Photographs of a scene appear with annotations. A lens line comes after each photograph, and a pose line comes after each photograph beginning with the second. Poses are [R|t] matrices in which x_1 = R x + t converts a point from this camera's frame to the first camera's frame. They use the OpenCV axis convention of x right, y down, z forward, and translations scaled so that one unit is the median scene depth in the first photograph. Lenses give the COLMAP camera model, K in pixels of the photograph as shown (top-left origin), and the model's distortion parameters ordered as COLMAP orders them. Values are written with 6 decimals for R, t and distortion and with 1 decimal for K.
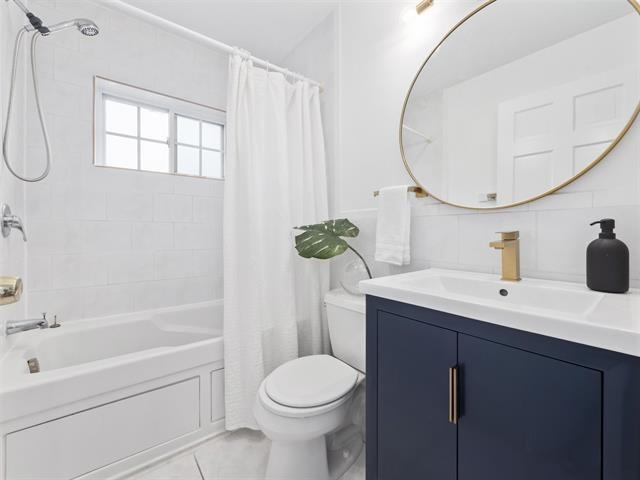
lens RADIAL K [[269.1, 0, 316.0], [0, 269.1, 235.8], [0, 0, 1]] dist [-0.001680, 0.000026]
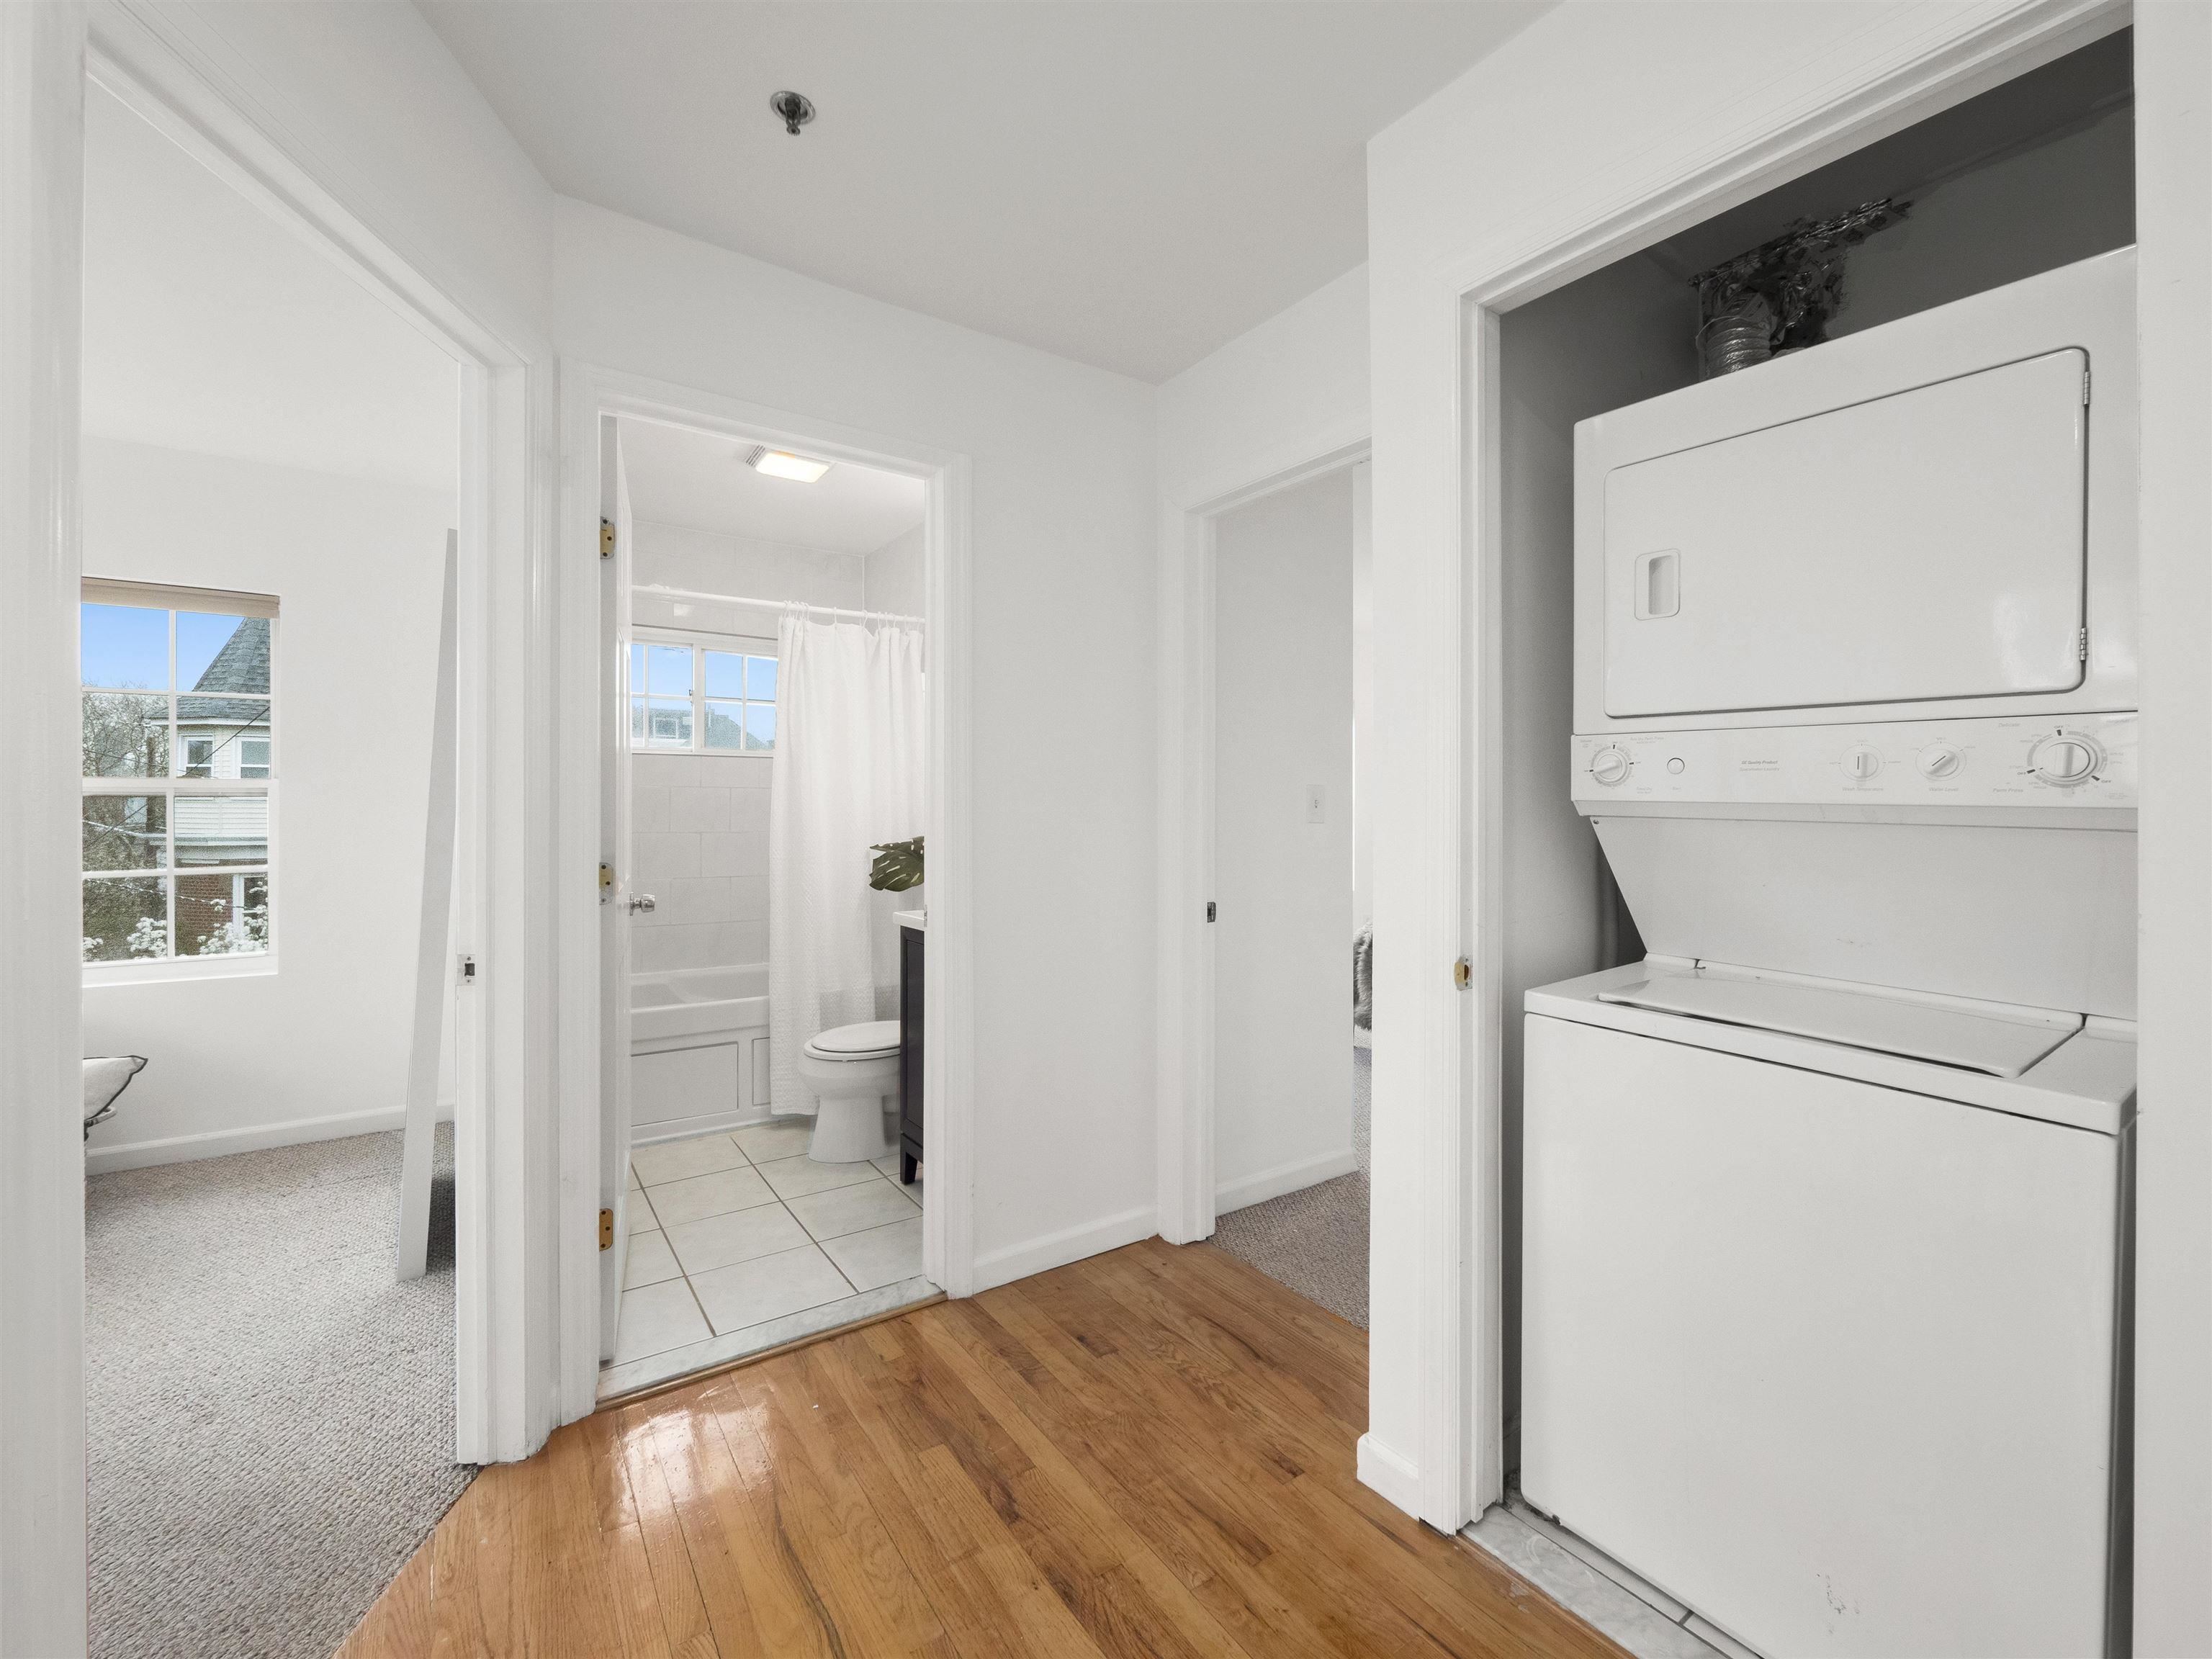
lens RADIAL K [[930.2, 0, 1117.0], [0, 930.2, 816.7], [0, 0, 1]] dist [-0.001680, 0.000026]
pose [[0.999798, -0.000430, -0.020102, 0.664321], [0.000264, 0.999966, -0.008229, -0.097634], [0.020105, 0.008222, 0.999764, -1.544465]]
